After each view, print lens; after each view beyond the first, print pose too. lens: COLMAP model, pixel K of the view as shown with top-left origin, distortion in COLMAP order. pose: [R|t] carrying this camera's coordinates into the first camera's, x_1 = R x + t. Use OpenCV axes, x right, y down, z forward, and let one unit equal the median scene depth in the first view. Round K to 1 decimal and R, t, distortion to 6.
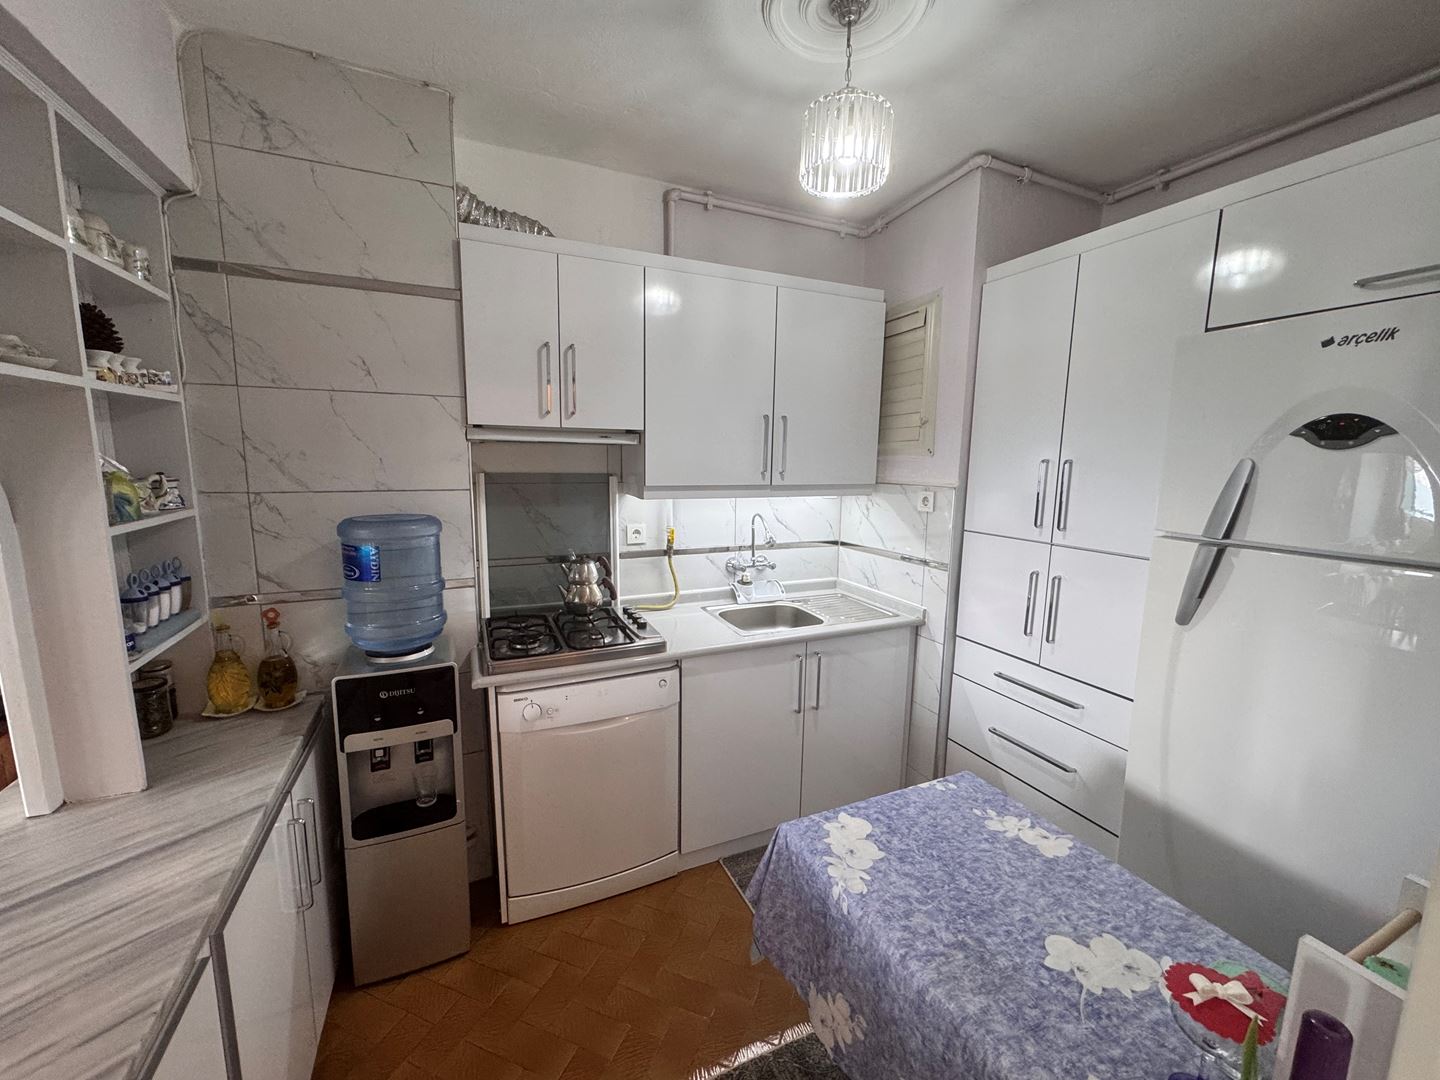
lens RADIAL K [[576.6, 0, 720.0], [0, 576.6, 540.0], [0, 0, 1]] dist [-0.005276, -0.000527]
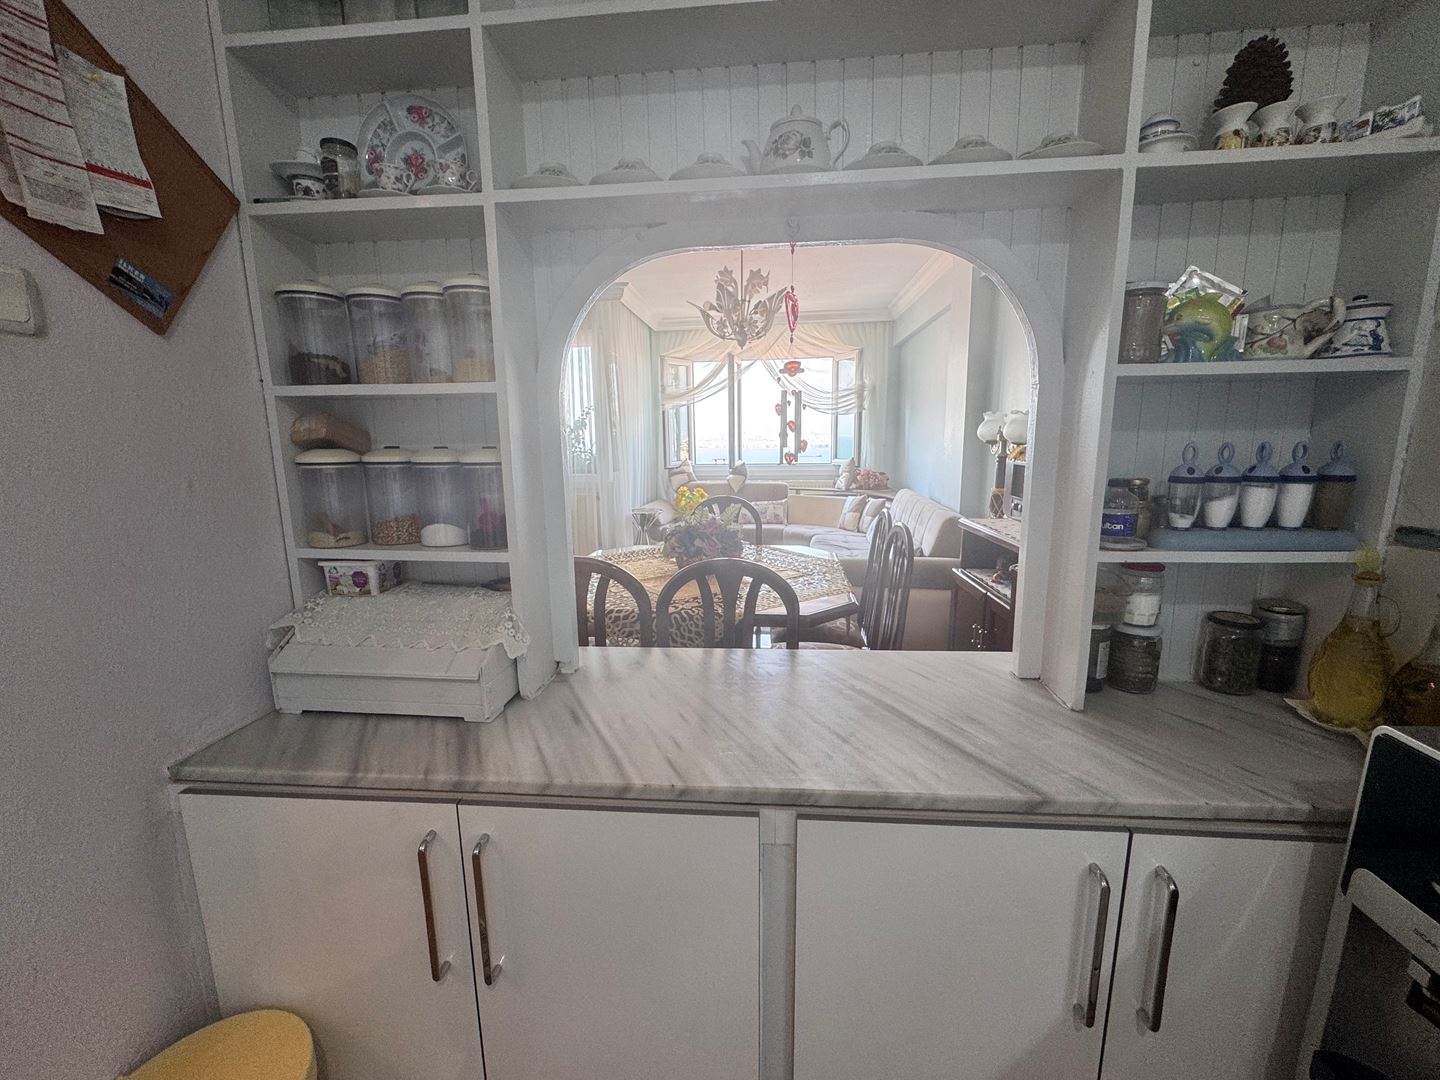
lens RADIAL K [[576.6, 0, 720.0], [0, 576.6, 540.0], [0, 0, 1]] dist [-0.005276, -0.000527]
pose [[-0.498936, 0.141480, -0.855013, -0.101487], [-0.119358, 0.965965, 0.229489, 0.075218], [0.858380, 0.216553, -0.465068, 0.789438]]
